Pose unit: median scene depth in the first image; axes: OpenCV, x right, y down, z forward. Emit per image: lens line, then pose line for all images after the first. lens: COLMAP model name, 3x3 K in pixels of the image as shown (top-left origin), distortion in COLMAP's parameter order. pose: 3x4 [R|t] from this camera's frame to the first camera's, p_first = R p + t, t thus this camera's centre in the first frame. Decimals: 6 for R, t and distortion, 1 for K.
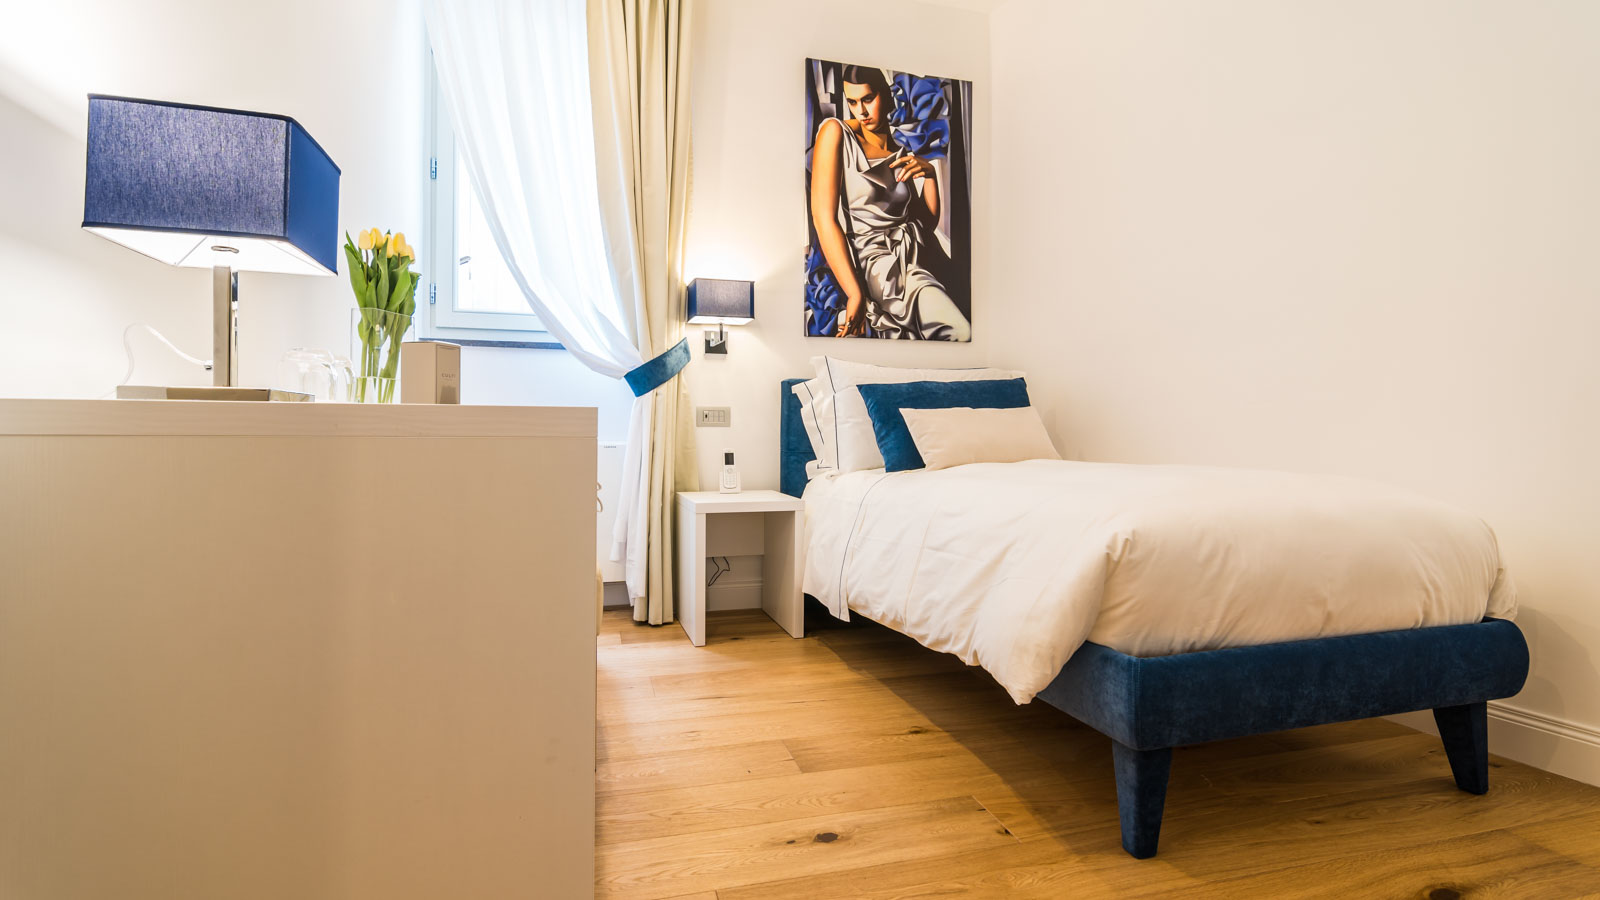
lens RADIAL K [[791.8, 0, 797.6], [0, 791.8, 438.3], [0, 0, 1]] dist [0.006555, 0.001035]
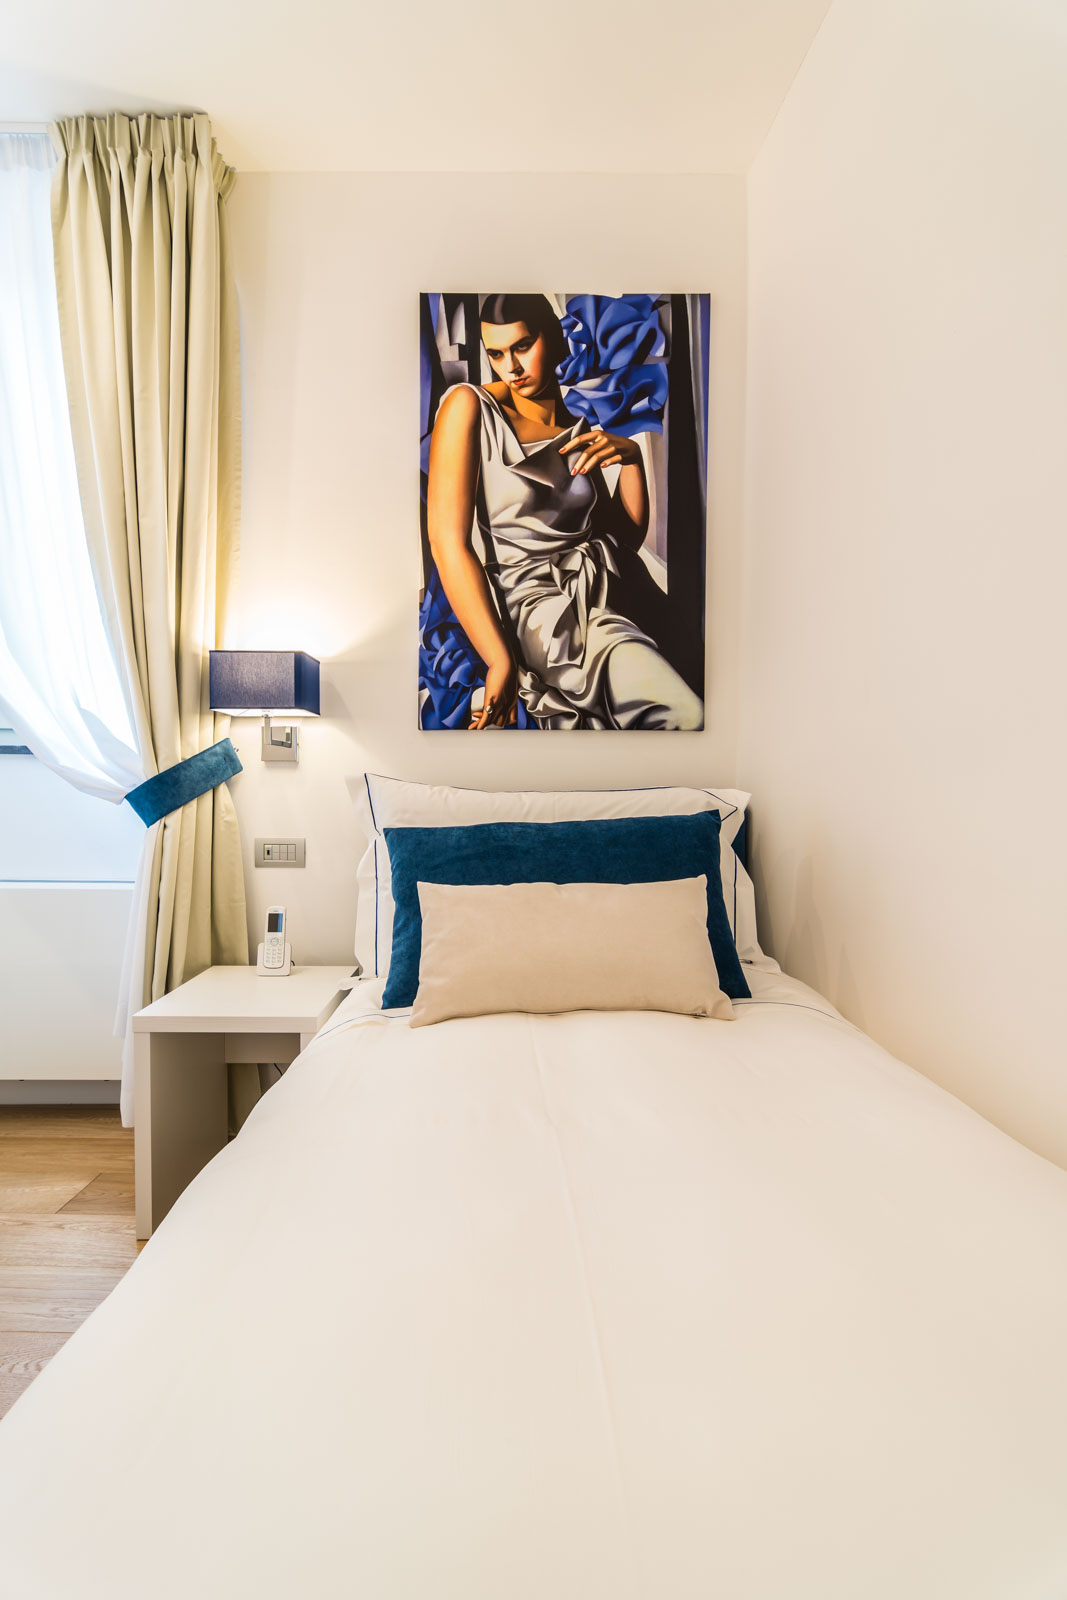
lens RADIAL K [[775.4, 0, 536.7], [0, 775.4, 809.1], [0, 0, 1]] dist [0.003918, 0.000021]
pose [[0.955880, 0.014051, -0.293422, 0.283974], [-0.006603, 0.999631, 0.026359, -0.079785], [0.293684, -0.023259, 0.955620, 0.410799]]
